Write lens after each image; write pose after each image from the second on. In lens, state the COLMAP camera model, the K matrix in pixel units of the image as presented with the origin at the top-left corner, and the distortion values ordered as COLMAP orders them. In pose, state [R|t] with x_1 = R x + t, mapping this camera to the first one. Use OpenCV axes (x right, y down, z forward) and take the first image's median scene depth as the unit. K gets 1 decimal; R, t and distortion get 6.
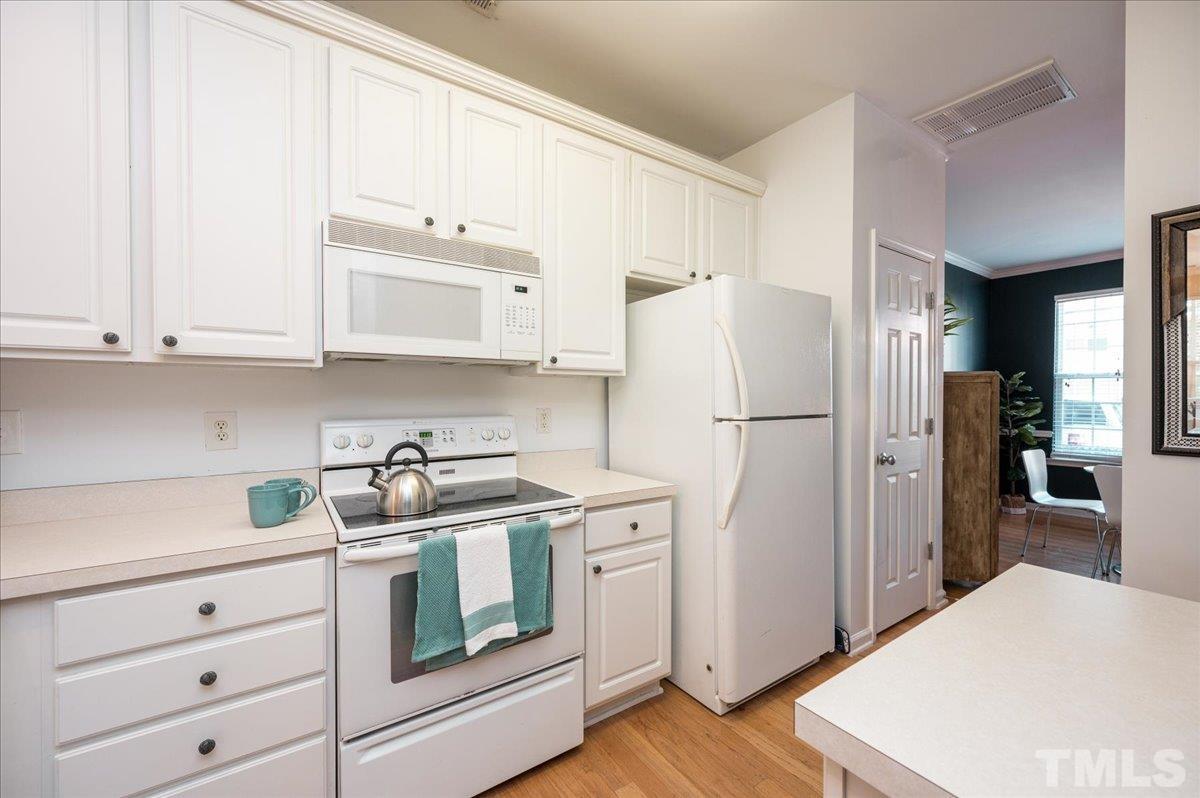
lens RADIAL K [[472.3, 0, 609.0], [0, 472.3, 402.1], [0, 0, 1]] dist [-0.002032, 0.000284]
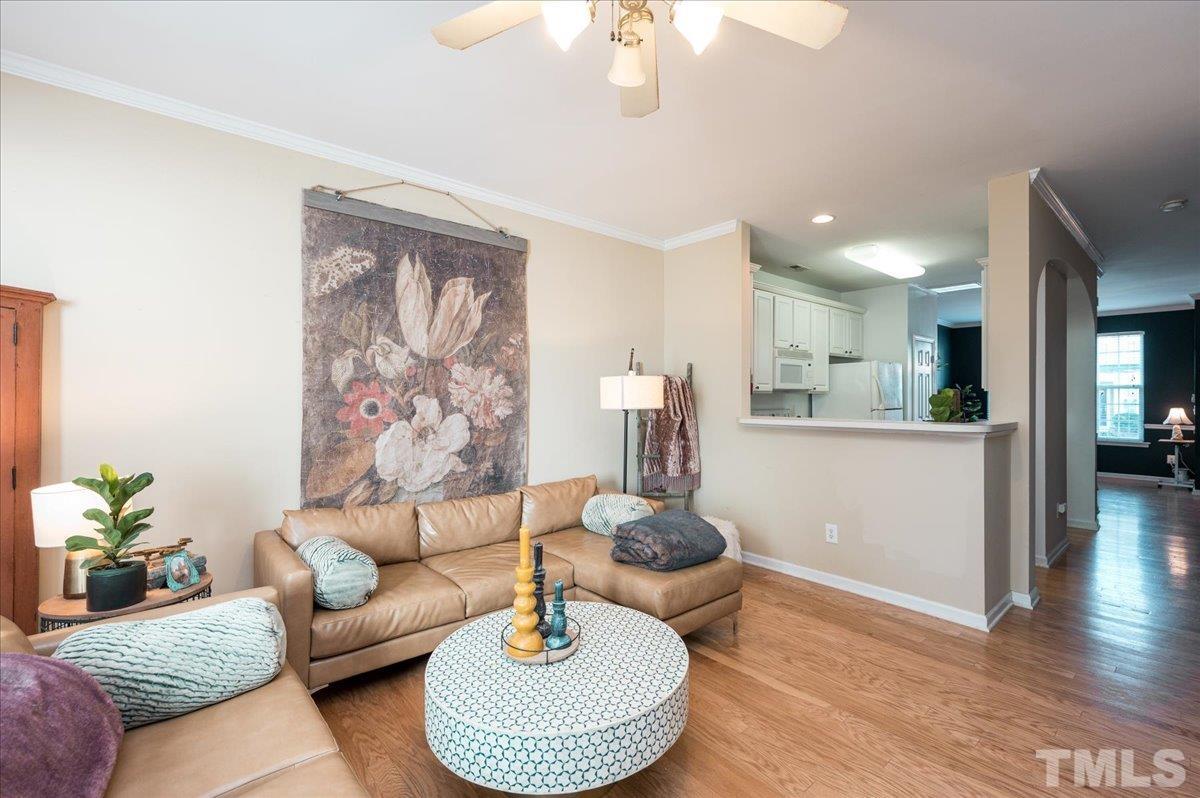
lens RADIAL K [[515.5, 0, 602.6], [0, 515.5, 398.5], [0, 0, 1]] dist [0.000948, -0.000541]
pose [[0.995413, -0.000845, 0.095664, -2.025204], [0.001694, 0.999960, -0.008799, -0.004298], [-0.095653, 0.008920, 0.995375, -2.350711]]
